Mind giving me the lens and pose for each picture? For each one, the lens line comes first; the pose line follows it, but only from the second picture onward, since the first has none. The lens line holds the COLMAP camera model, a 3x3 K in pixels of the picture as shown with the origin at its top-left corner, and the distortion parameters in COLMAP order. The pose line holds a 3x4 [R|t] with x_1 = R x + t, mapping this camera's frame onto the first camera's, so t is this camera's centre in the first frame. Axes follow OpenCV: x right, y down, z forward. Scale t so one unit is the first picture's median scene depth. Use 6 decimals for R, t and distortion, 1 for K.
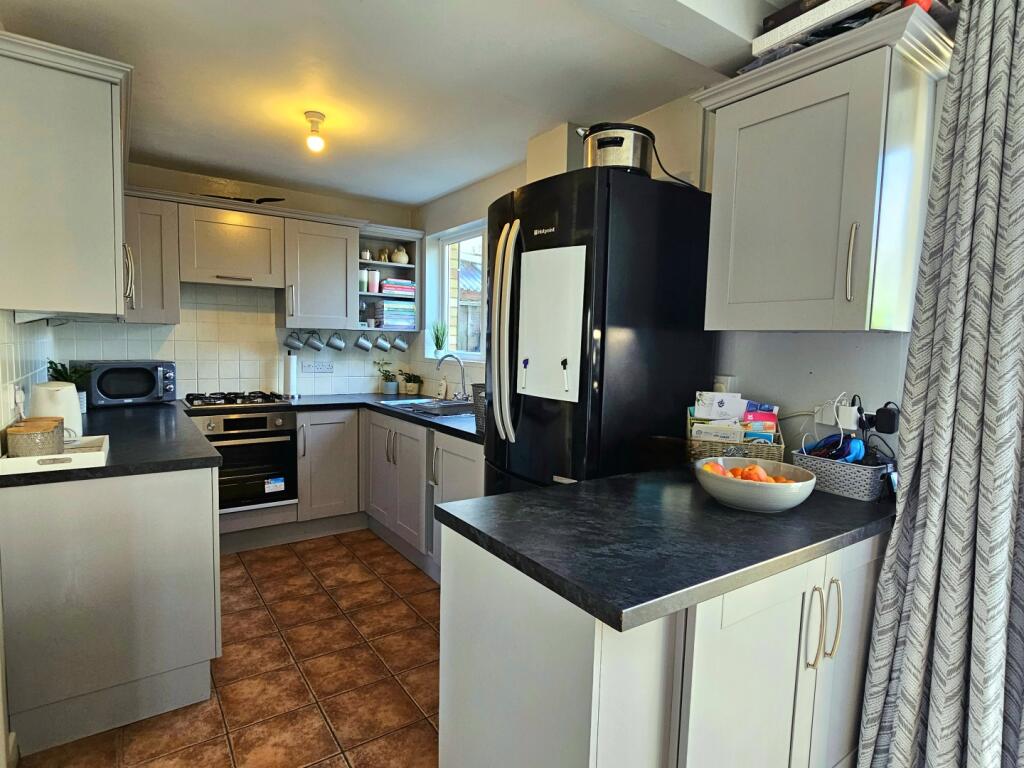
lens RADIAL K [[558.1, 0, 512.0], [0, 558.1, 384.0], [0, 0, 1]] dist [-0.002443, -0.001033]
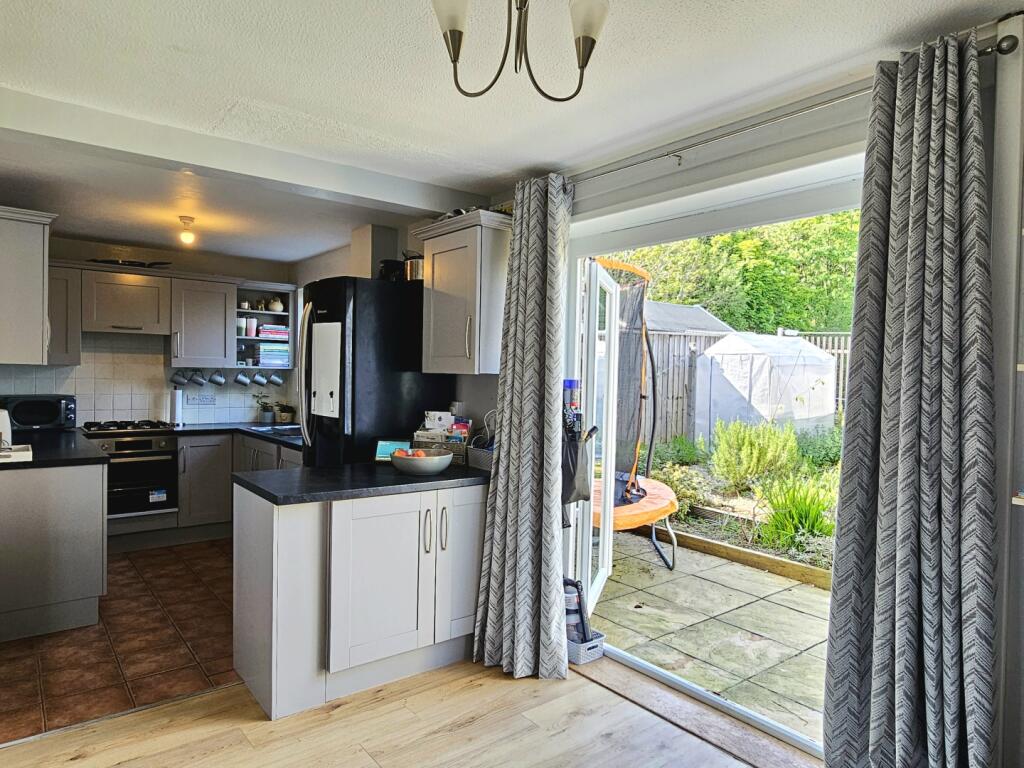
lens RADIAL K [[633.8, 0, 512.0], [0, 633.8, 384.0], [0, 0, 1]] dist [-0.004686, -0.000376]
pose [[0.997531, -0.005638, 0.070001, 0.242991], [0.009647, 0.998324, -0.057068, 0.021997], [-0.069562, 0.057603, 0.995913, -0.431371]]
